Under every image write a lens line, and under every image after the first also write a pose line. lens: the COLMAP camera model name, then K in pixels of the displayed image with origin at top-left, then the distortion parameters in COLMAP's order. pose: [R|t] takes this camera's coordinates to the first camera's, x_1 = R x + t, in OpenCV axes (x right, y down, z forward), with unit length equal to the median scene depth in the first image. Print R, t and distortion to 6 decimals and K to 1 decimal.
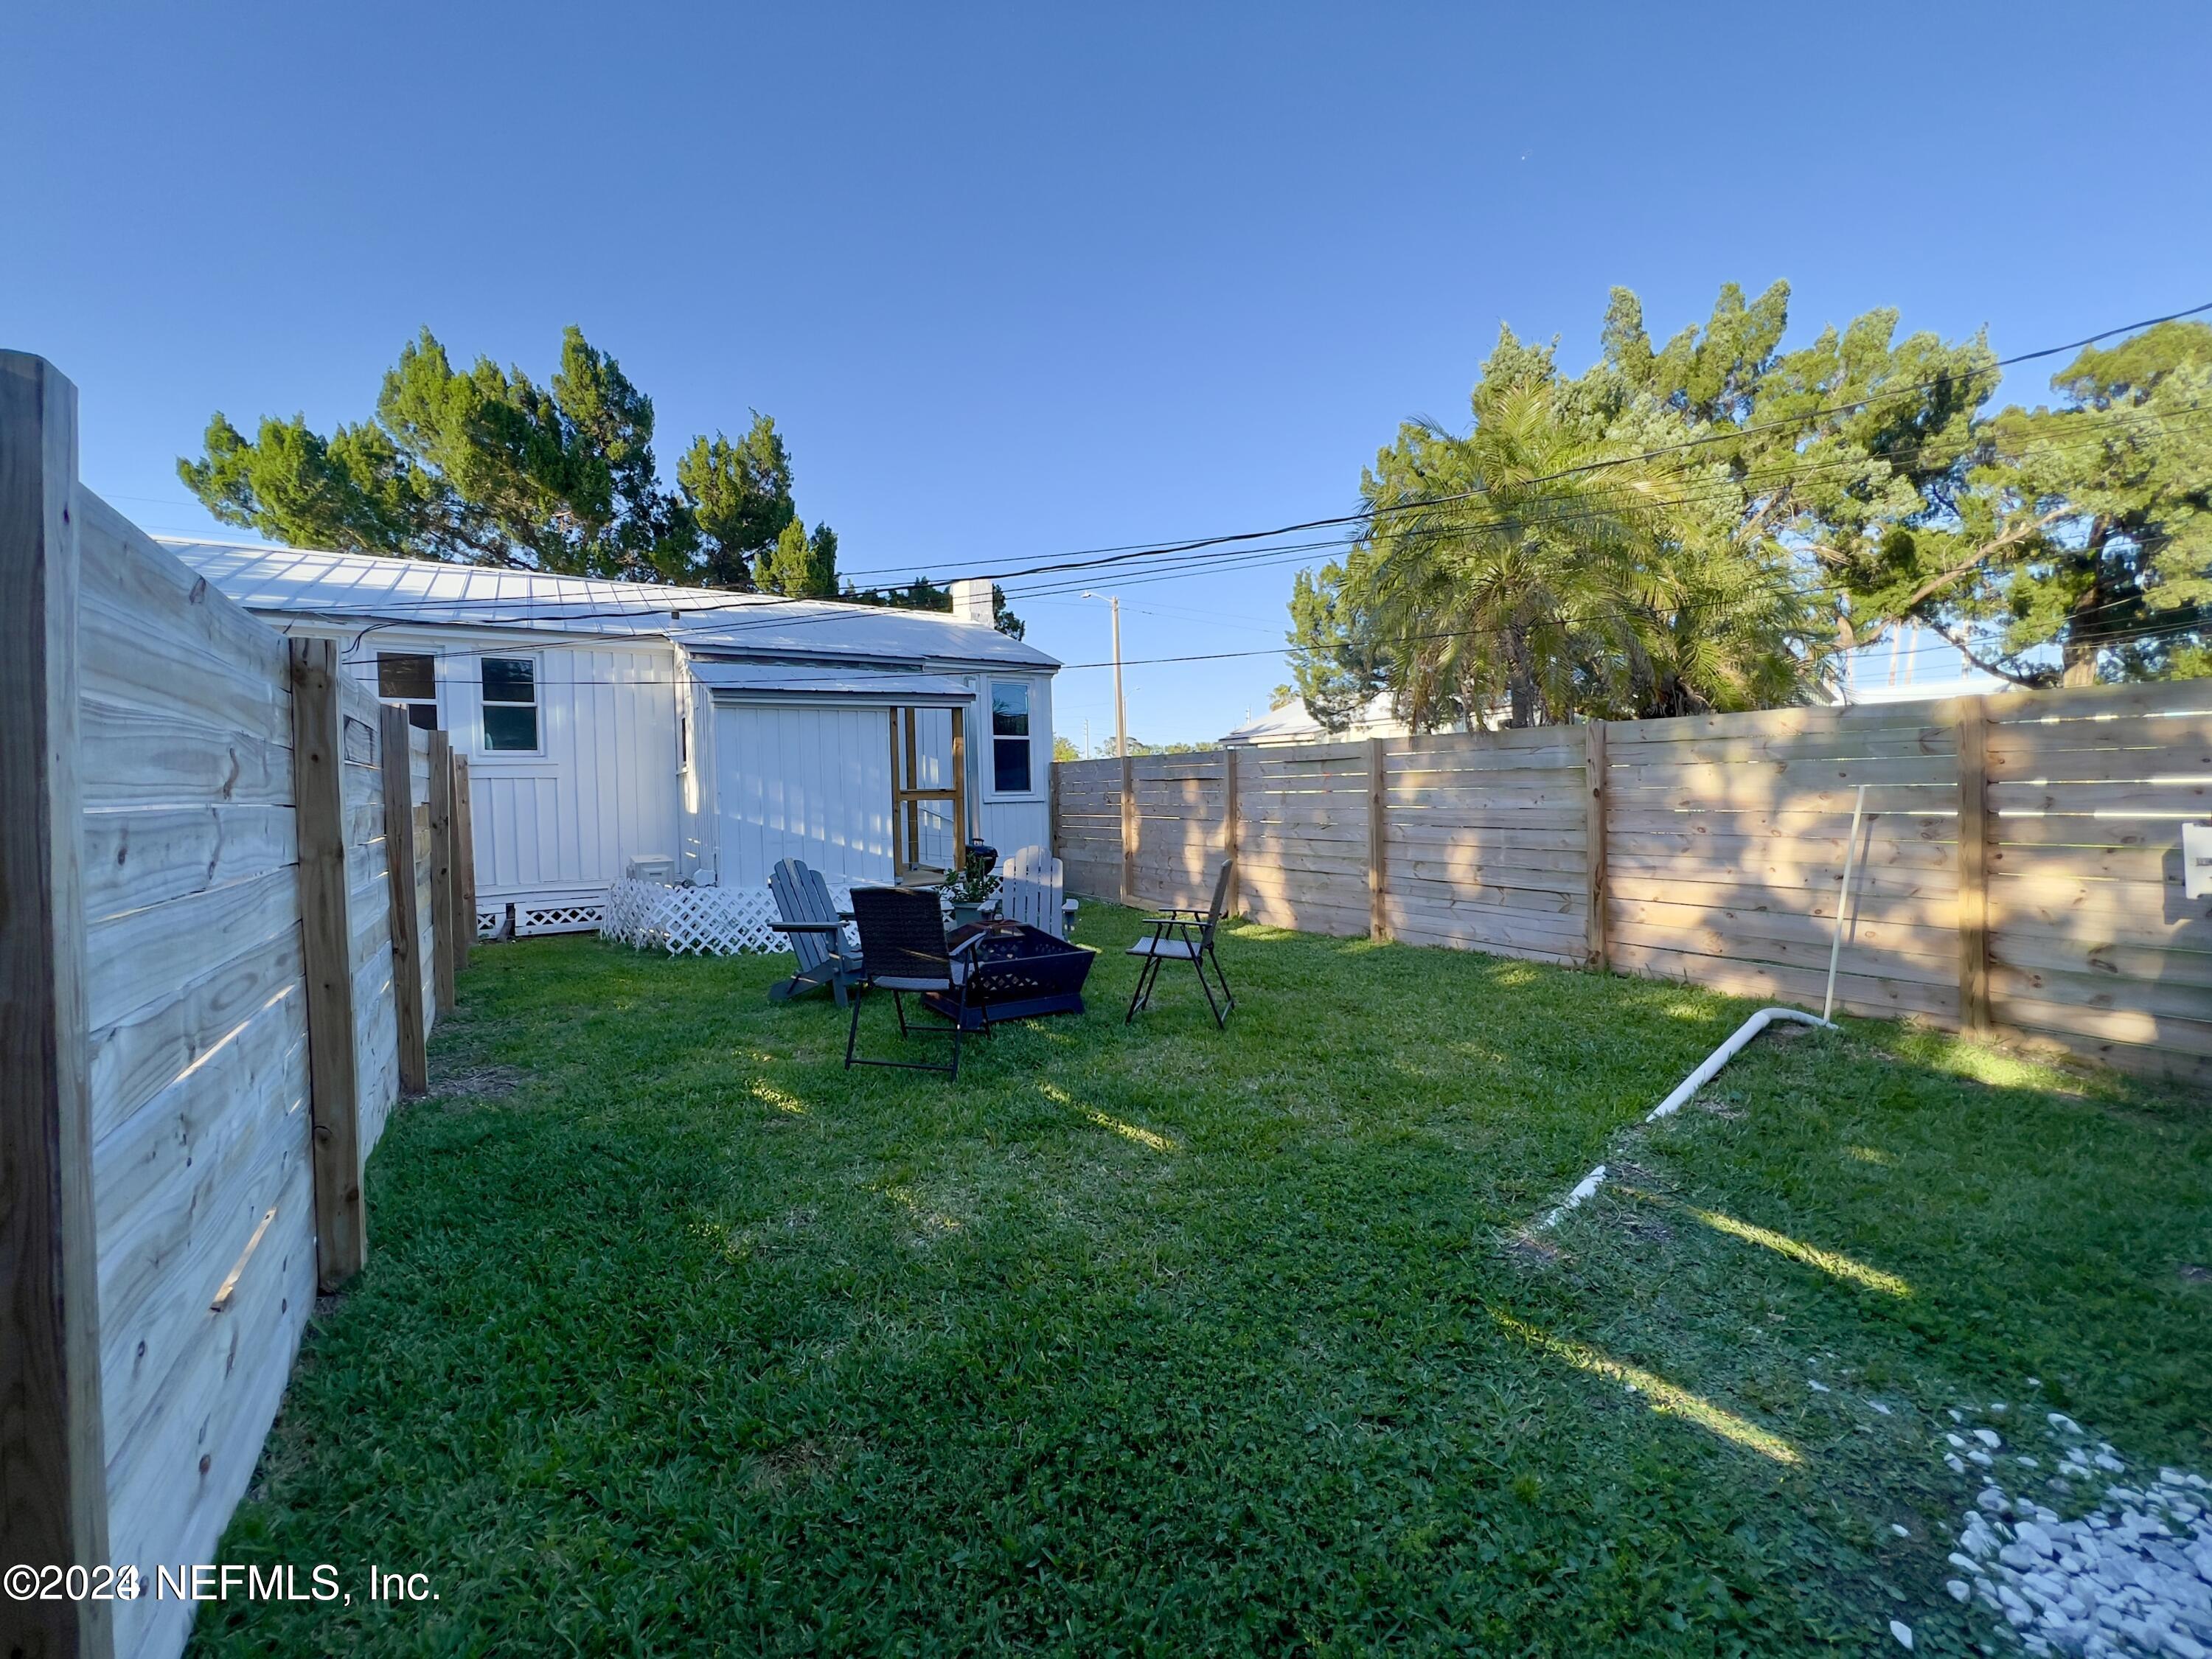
lens RADIAL K [[885.6, 0, 1101.1], [0, 885.6, 825.3], [0, 0, 1]] dist [-0.000372, -0.000231]
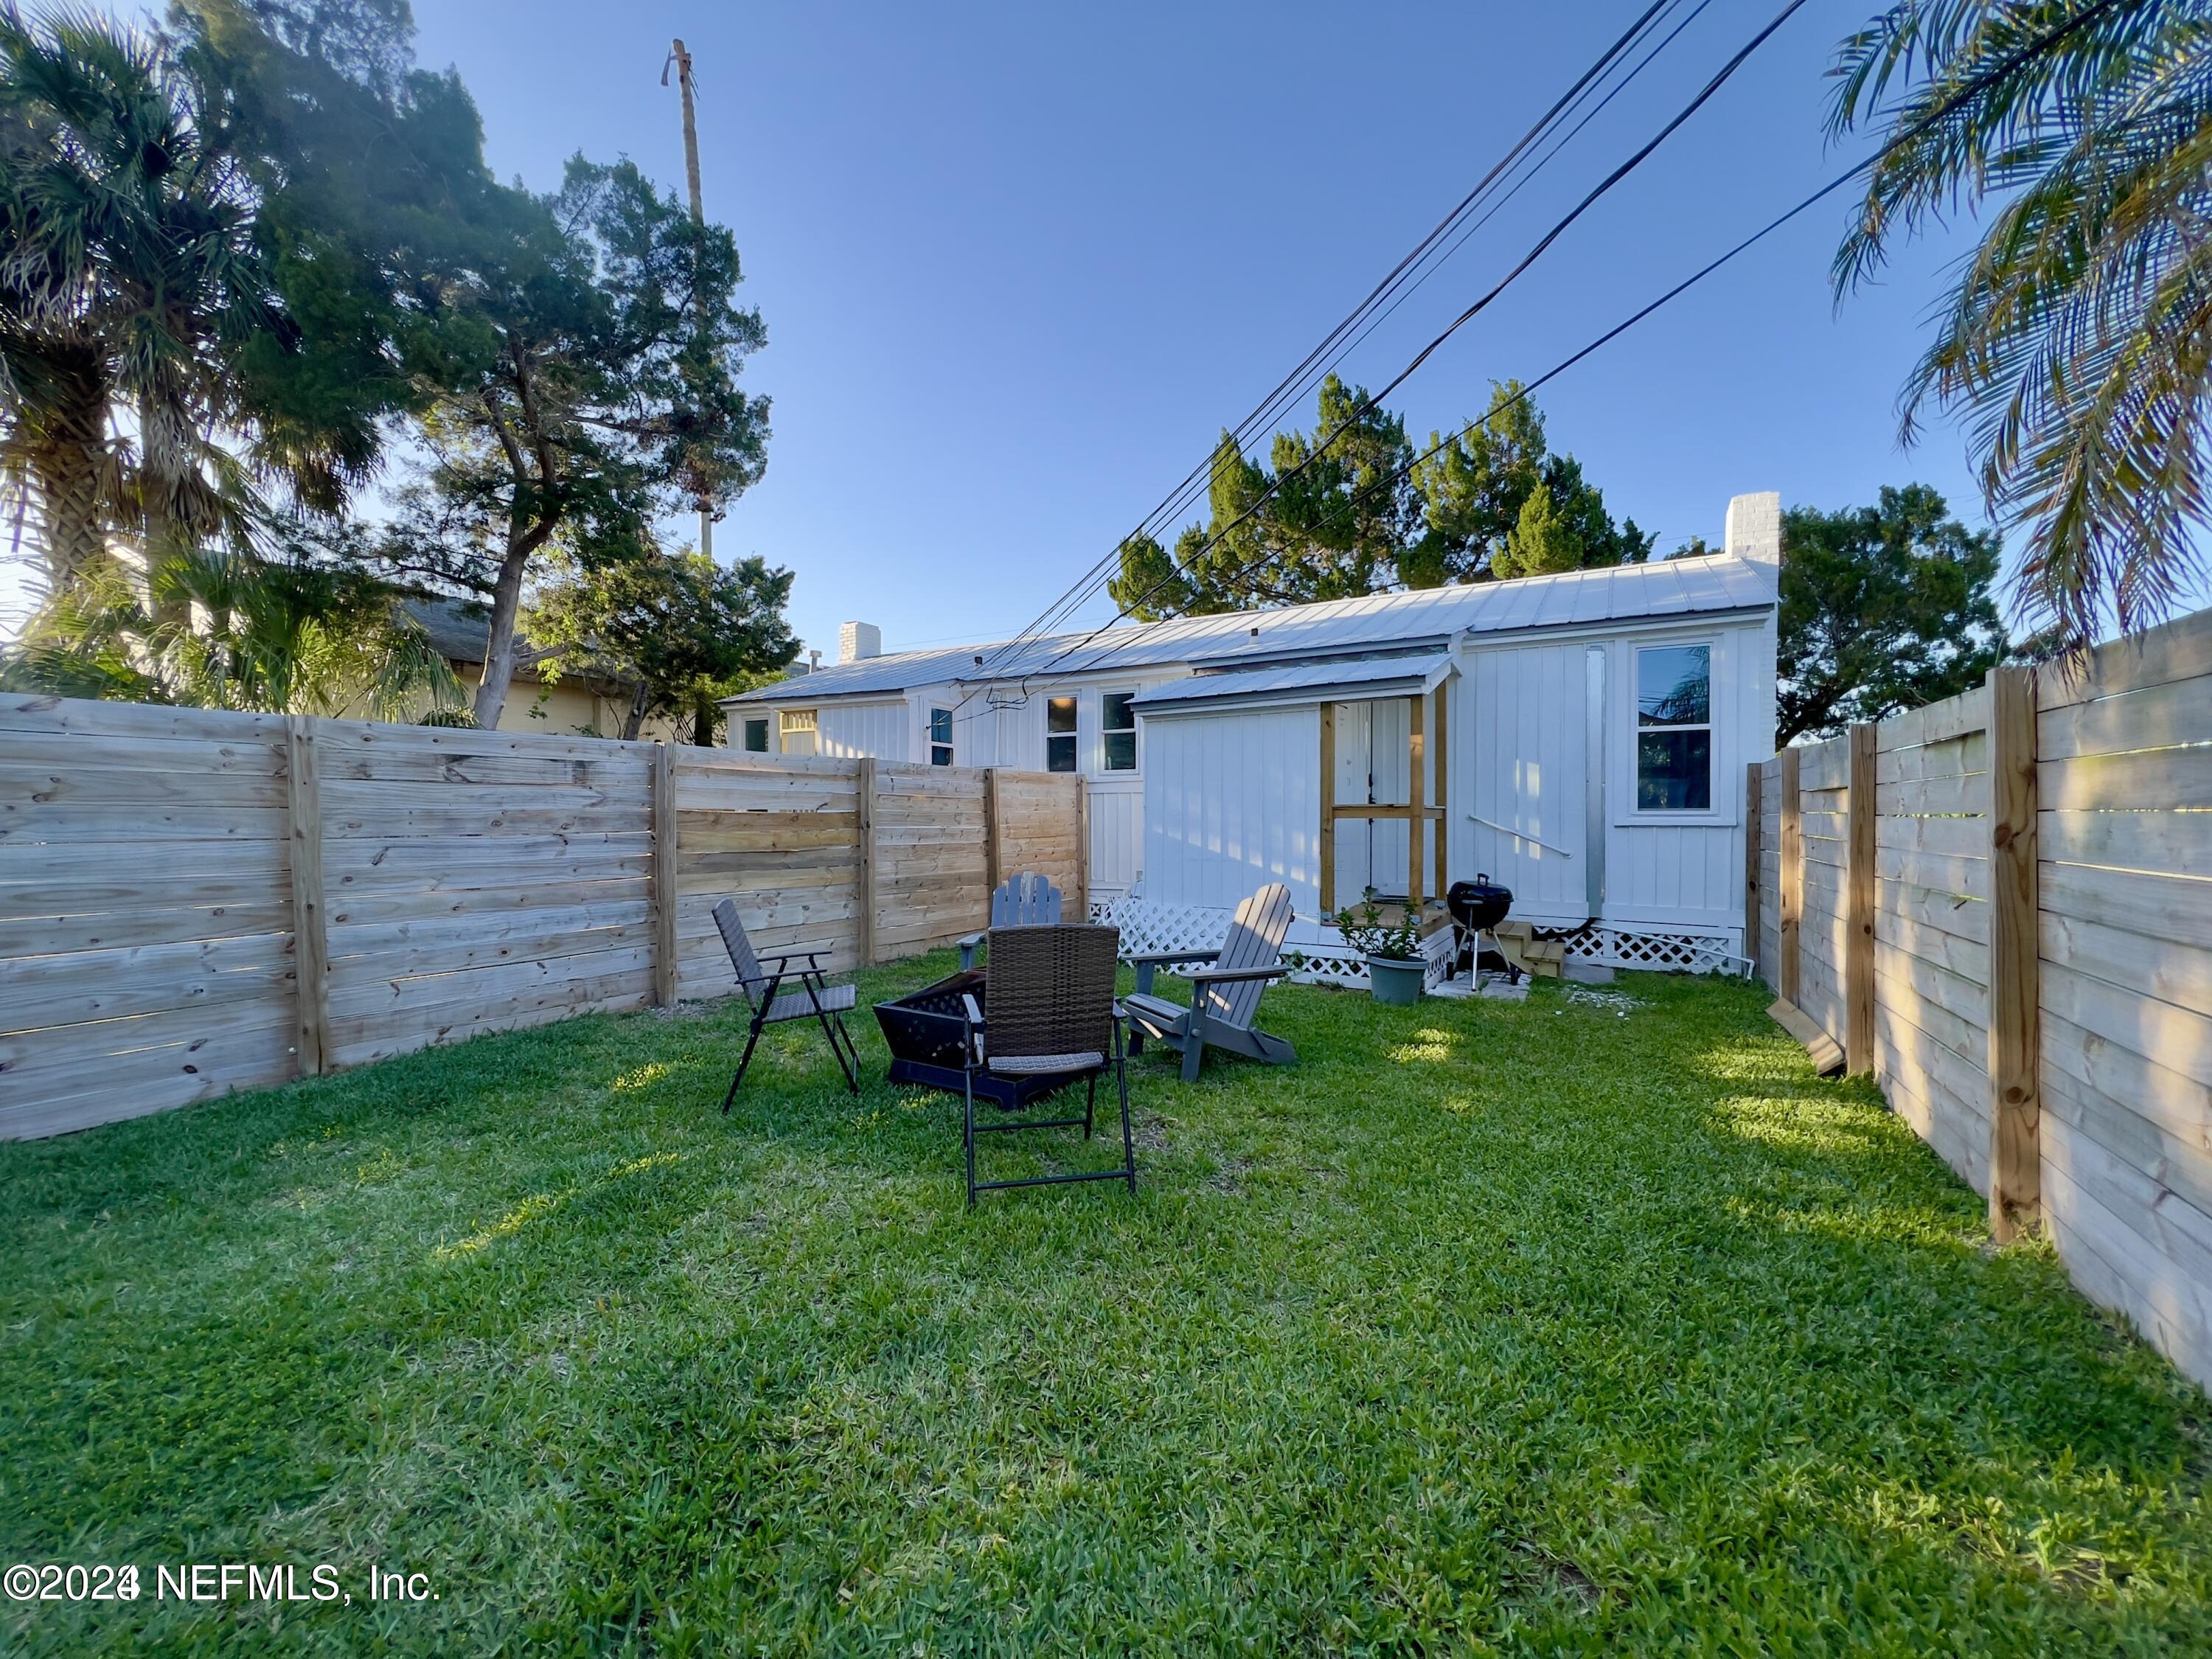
lens RADIAL K [[885.6, 0, 1098.4], [0, 885.6, 825.2], [0, 0, 1]] dist [-0.000372, -0.000231]
pose [[0.451982, 0.023547, -0.891716, 0.270809], [-0.044187, 0.999015, 0.003983, -0.009637], [0.890932, 0.037602, 0.452577, 0.302911]]
